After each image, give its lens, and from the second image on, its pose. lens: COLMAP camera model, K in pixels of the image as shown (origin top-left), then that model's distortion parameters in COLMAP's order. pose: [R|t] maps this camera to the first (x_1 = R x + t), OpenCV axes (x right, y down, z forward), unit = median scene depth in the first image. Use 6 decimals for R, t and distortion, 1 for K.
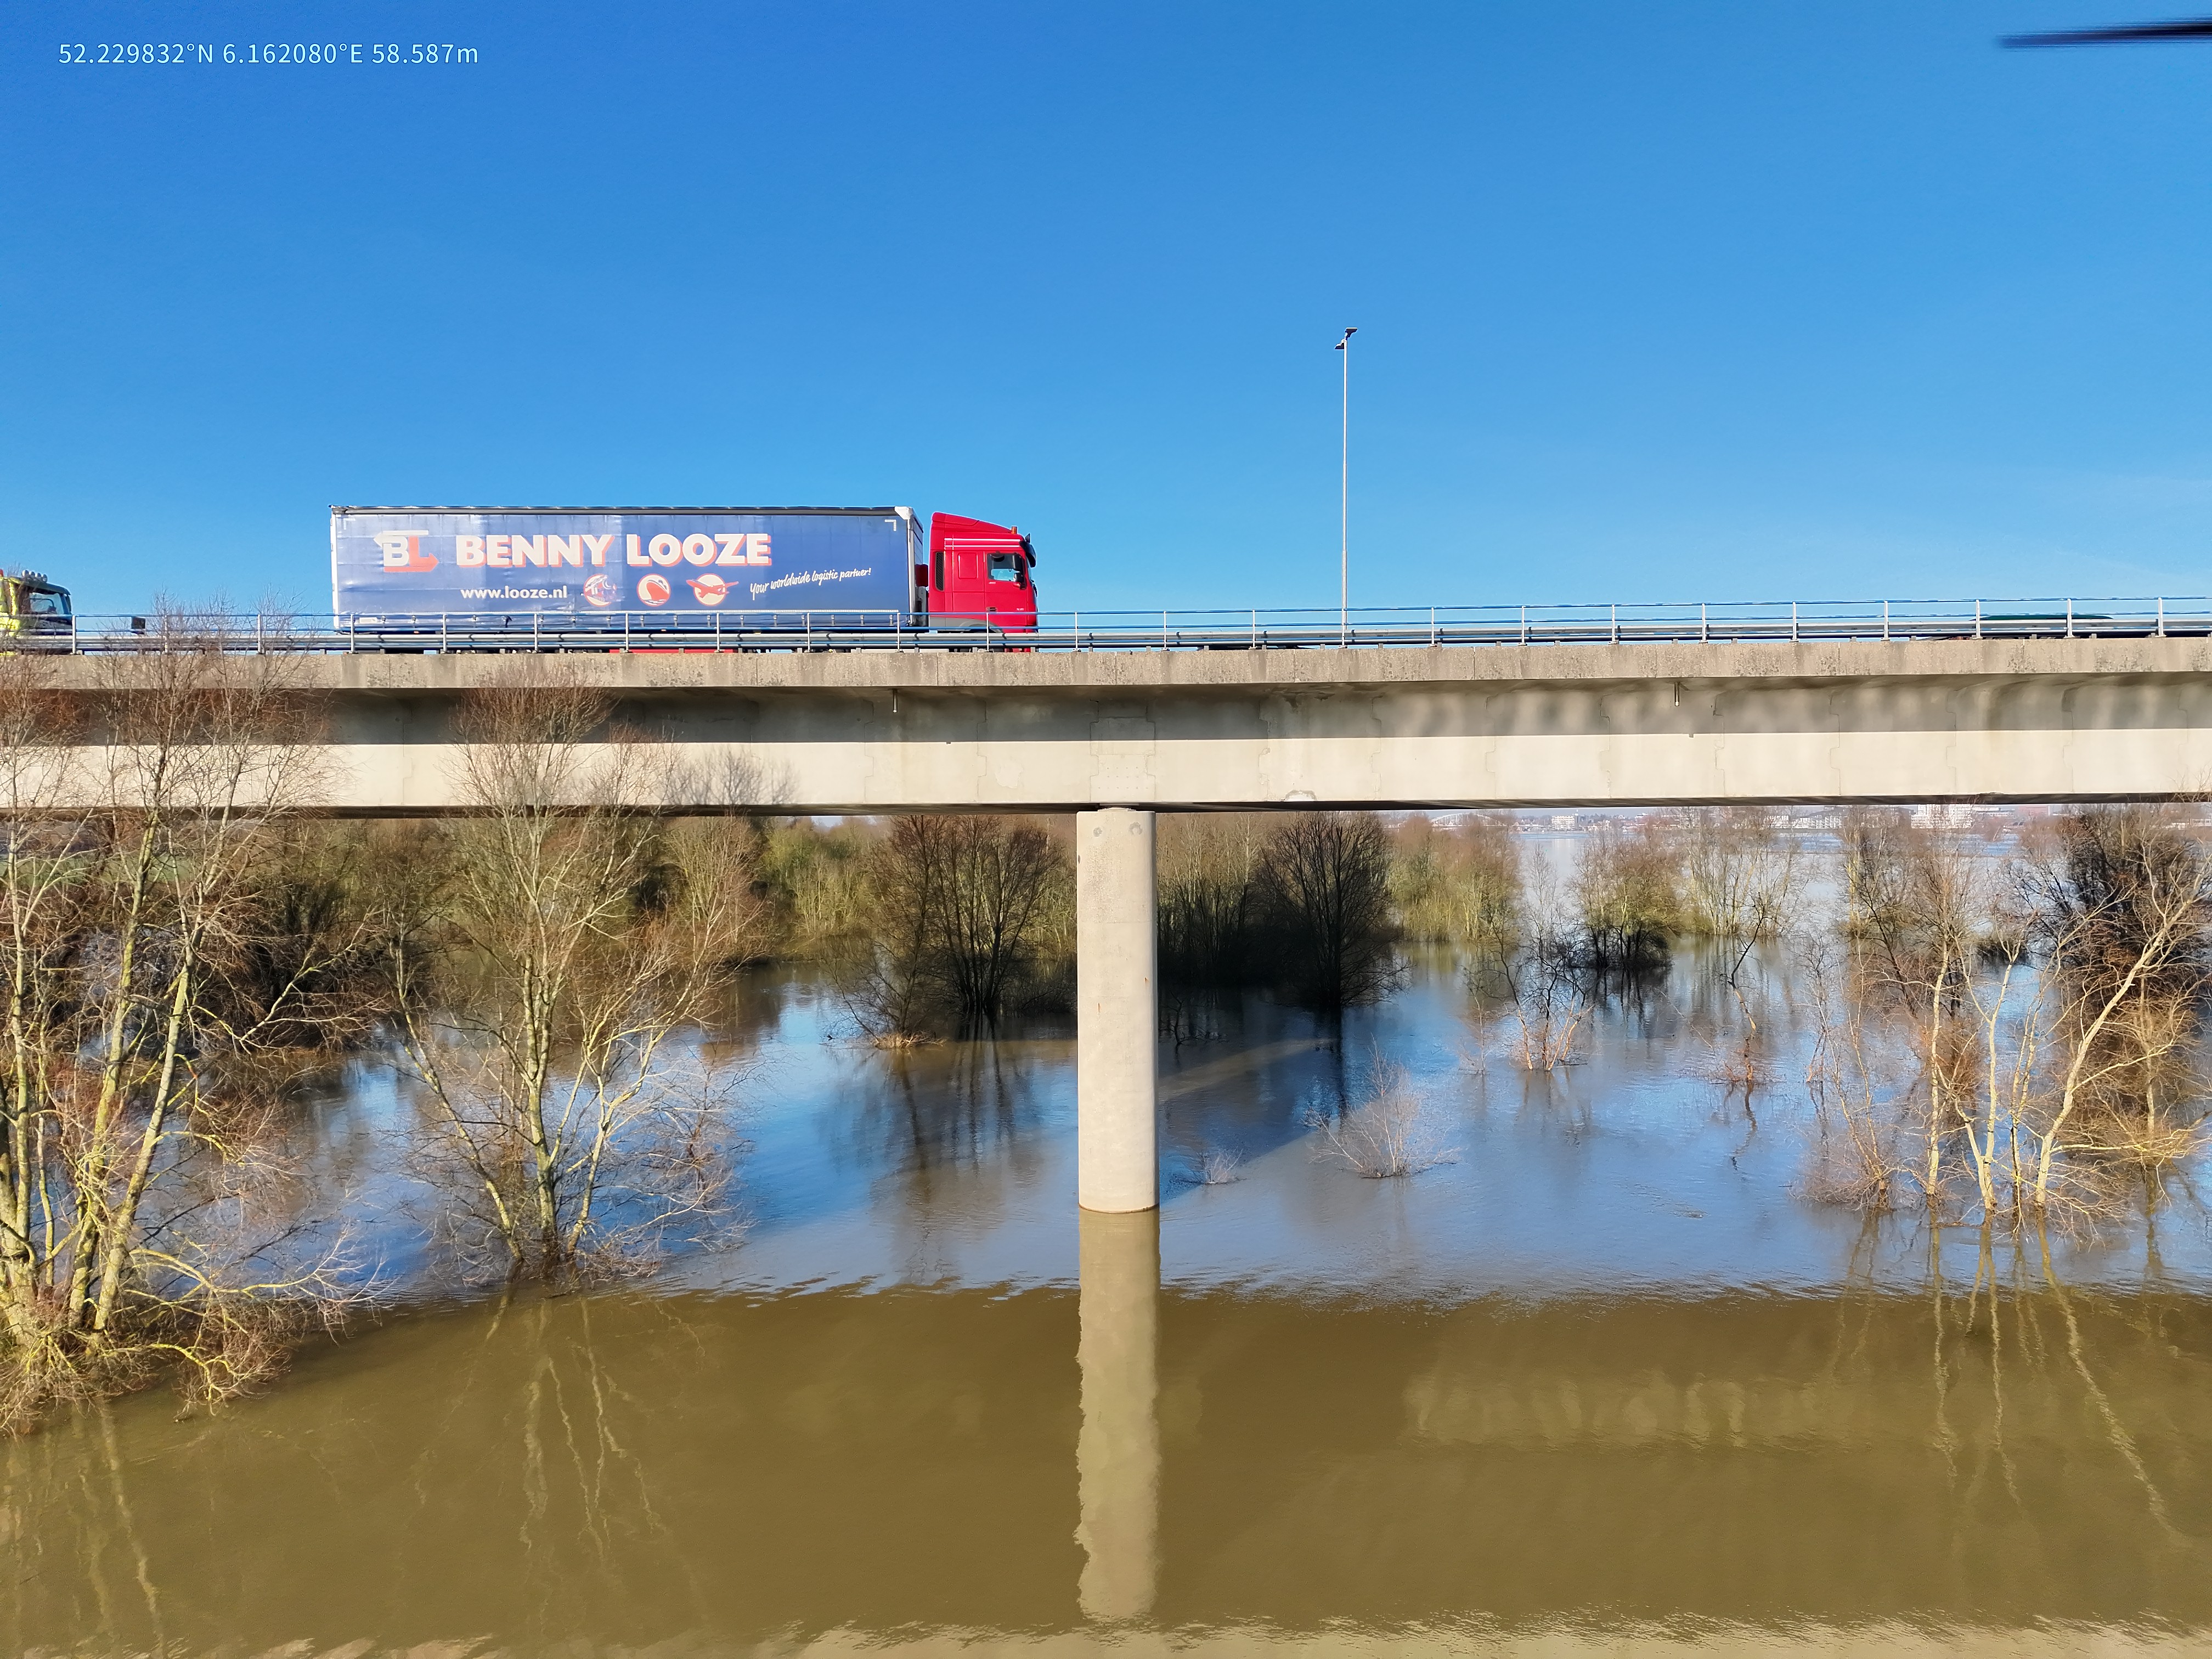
lens RADIAL K [[1538.0, 0, 1094.9], [0, 1538.0, 826.6], [0, 0, 1]] dist [0.073501, -0.066552]
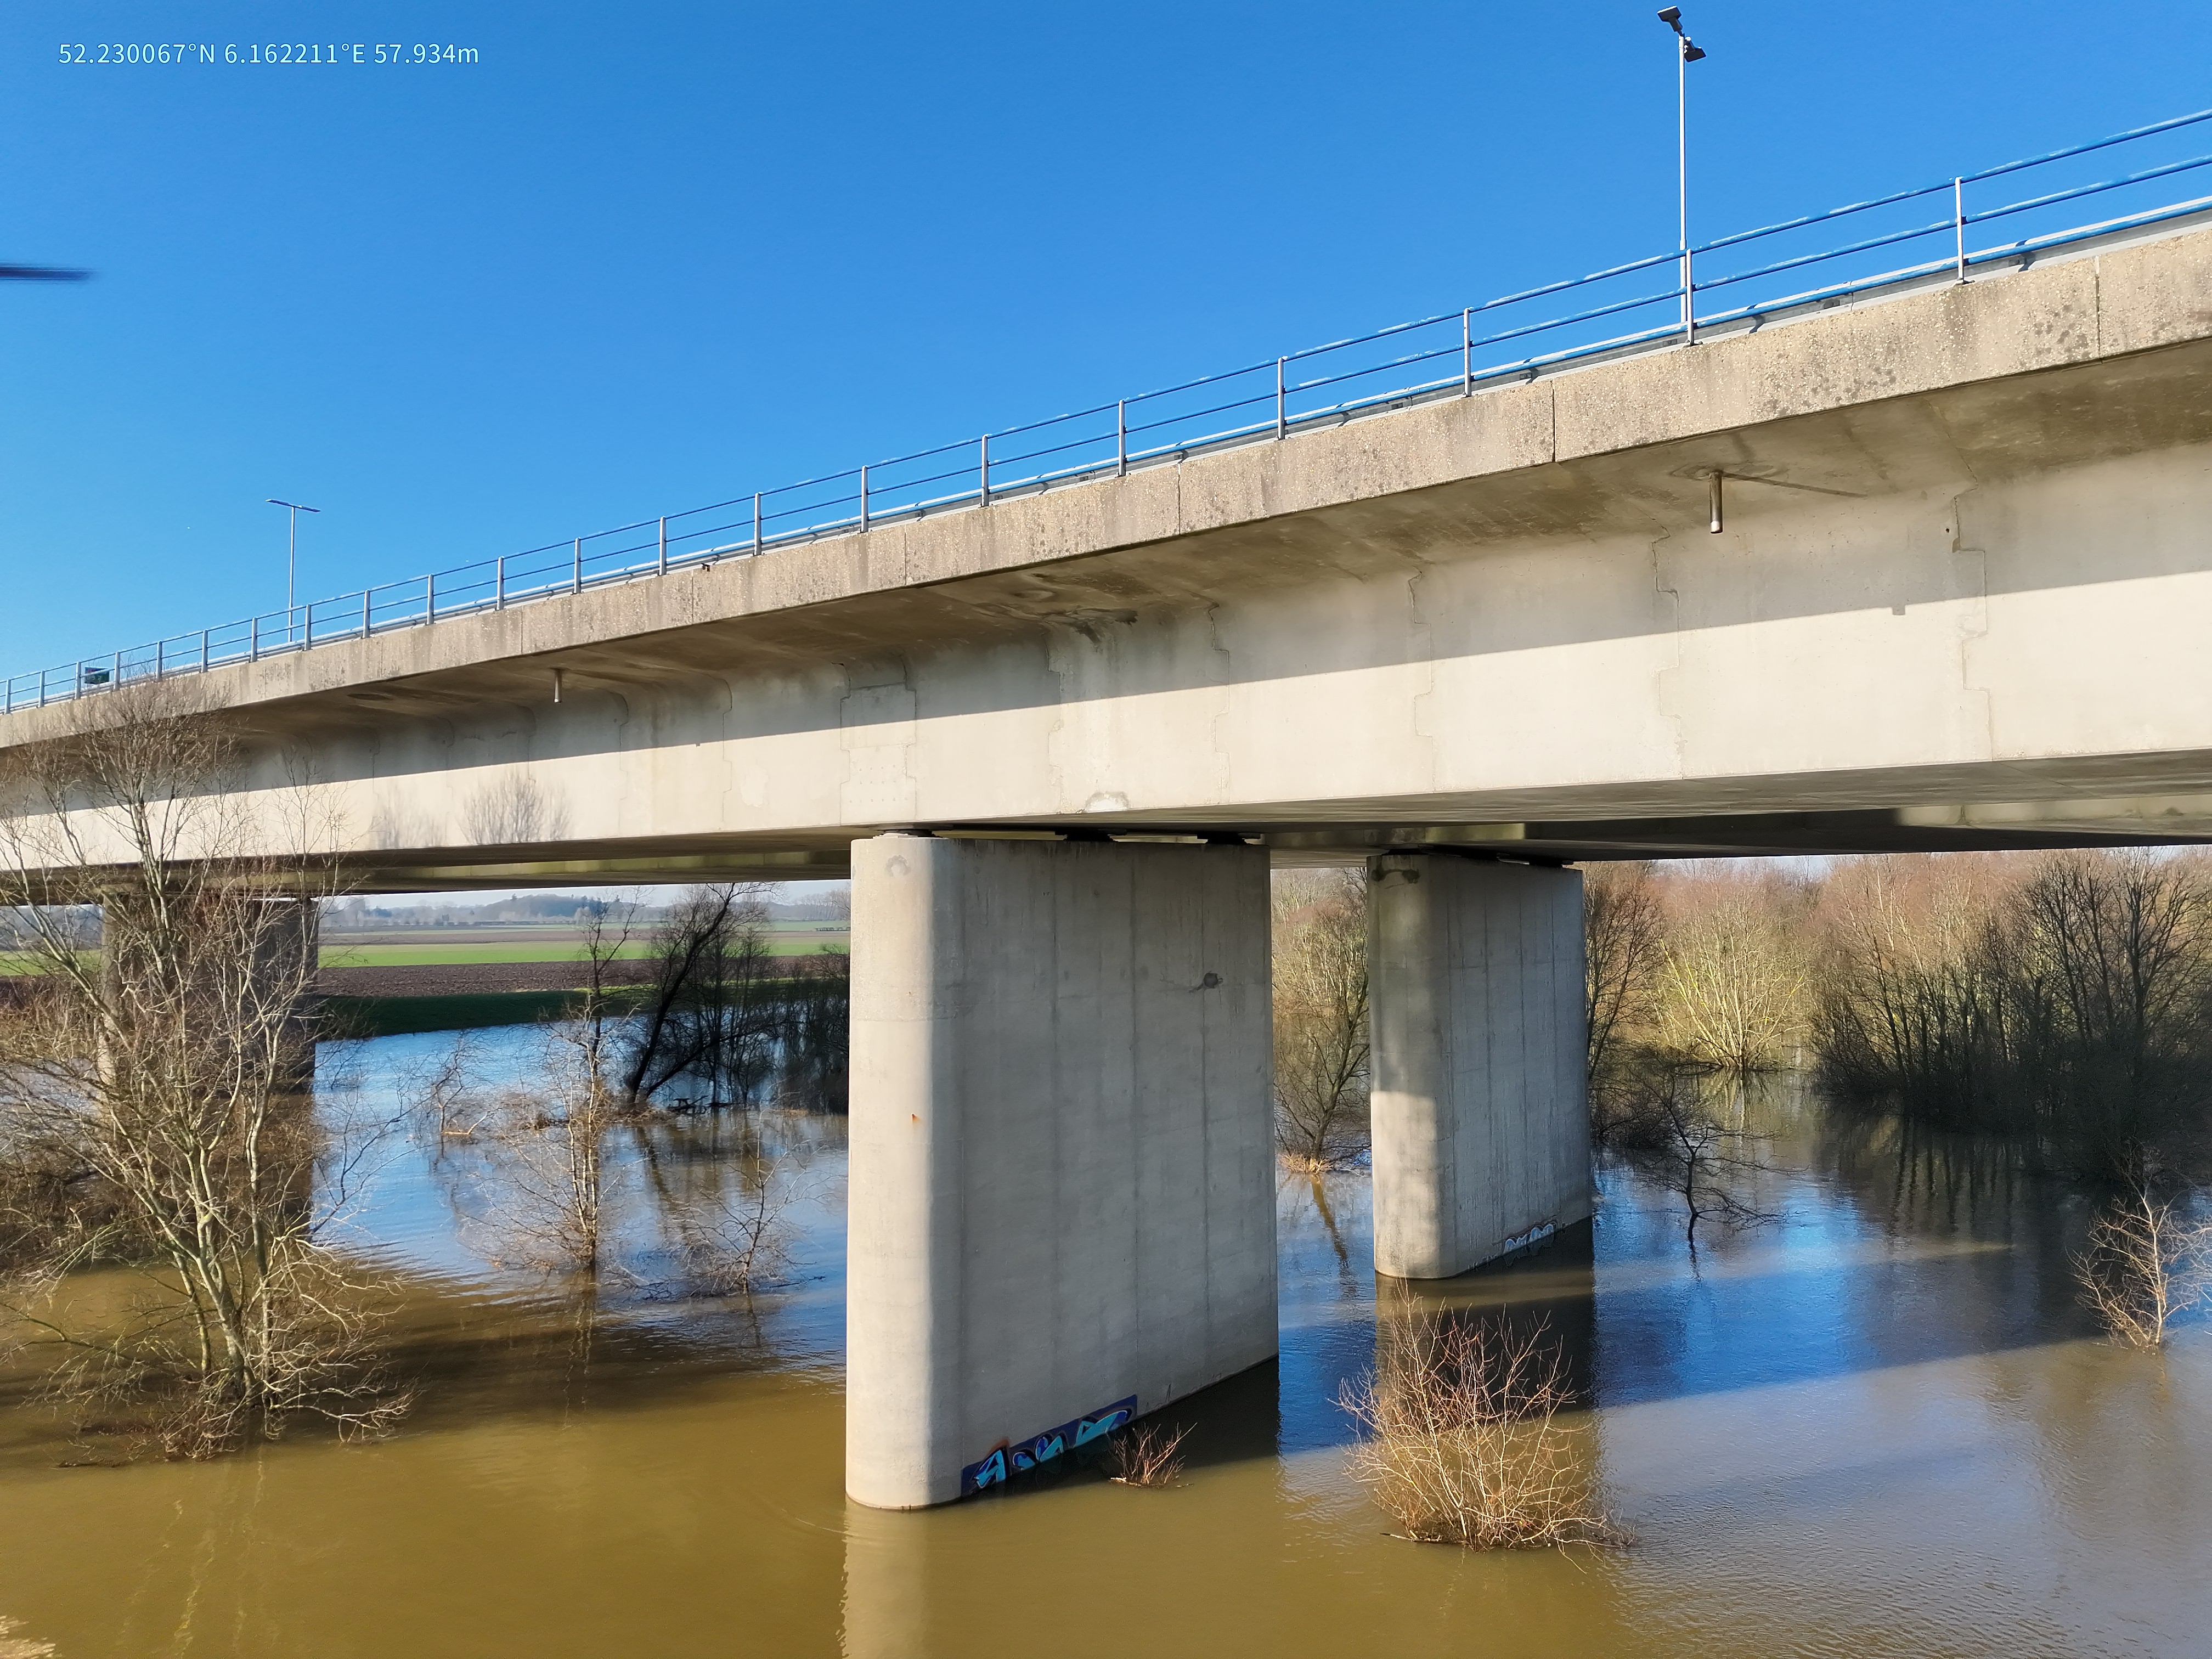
lens RADIAL K [[1538.0, 0, 1094.9], [0, 1538.0, 826.6], [0, 0, 1]] dist [0.073501, -0.066552]
pose [[0.800493, -0.030476, -0.598567, 0.457512], [0.005427, 0.999034, -0.043608, 0.012732], [0.599318, 0.031660, 0.799885, 0.559773]]
